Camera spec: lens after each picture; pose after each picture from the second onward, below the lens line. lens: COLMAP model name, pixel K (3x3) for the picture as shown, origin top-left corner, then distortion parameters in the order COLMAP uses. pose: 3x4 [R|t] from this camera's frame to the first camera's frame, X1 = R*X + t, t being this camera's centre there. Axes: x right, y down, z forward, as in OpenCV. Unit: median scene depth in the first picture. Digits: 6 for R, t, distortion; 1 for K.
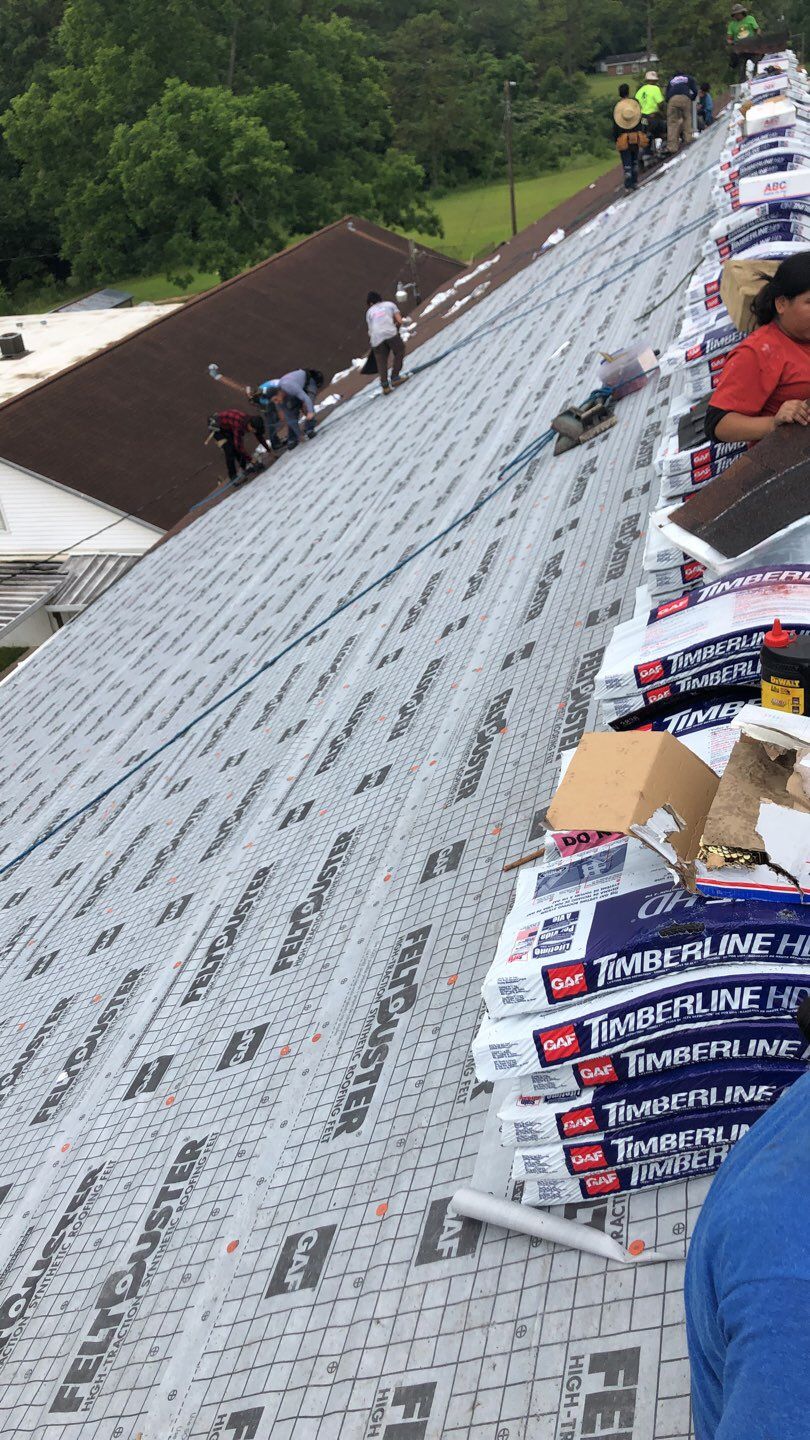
lens RADIAL K [[1162.0, 0, 389.5], [0, 1162.0, 727.6], [0, 0, 1]] dist [0.000861, 0.003898]
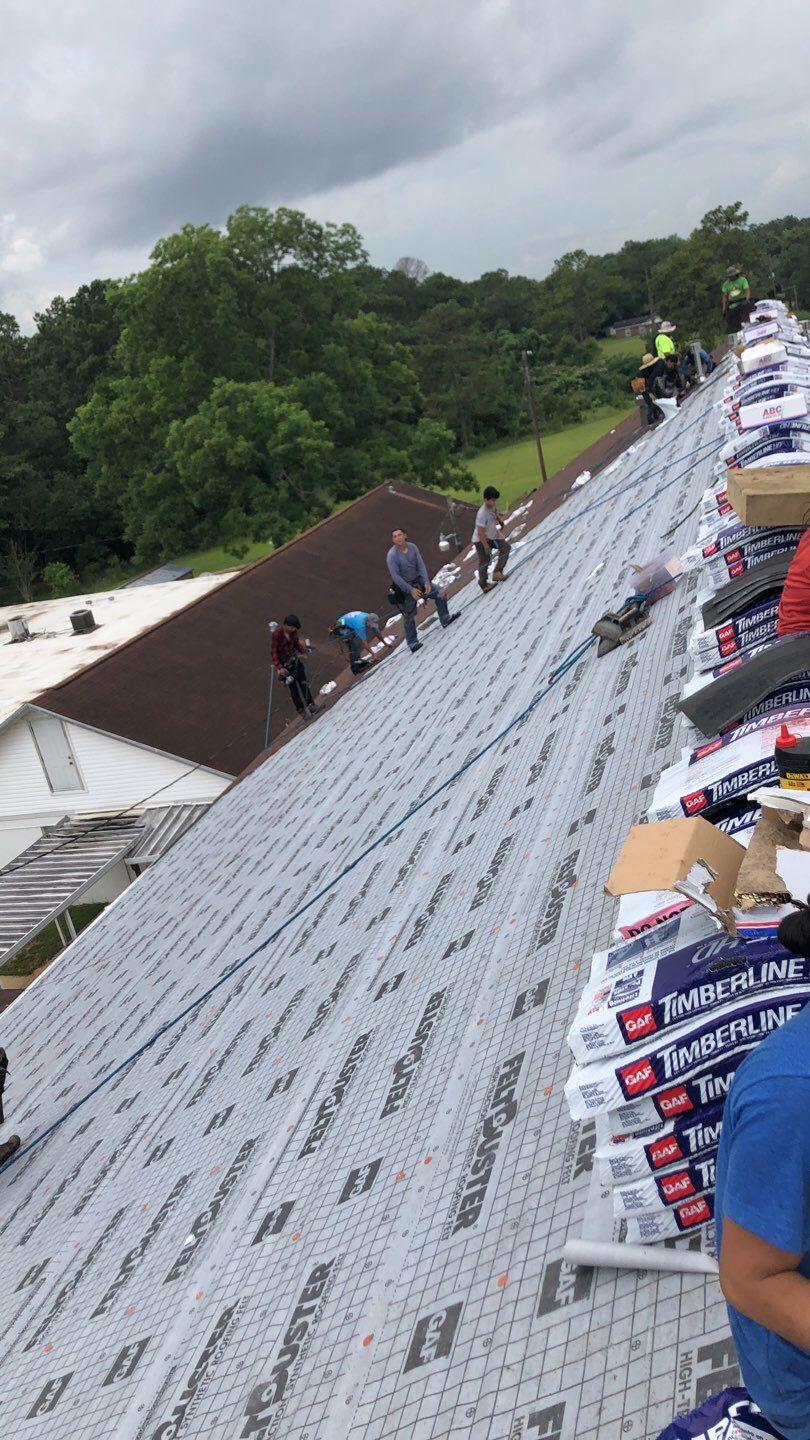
lens RADIAL K [[1163.6, 0, 428.1], [0, 1163.6, 715.5], [0, 0, 1]] dist [0.020284, -0.003802]
pose [[0.995726, -0.090768, -0.017034, -0.006151], [0.085138, 0.973660, -0.211513, 0.081921], [0.035784, 0.209159, 0.977227, -0.125750]]
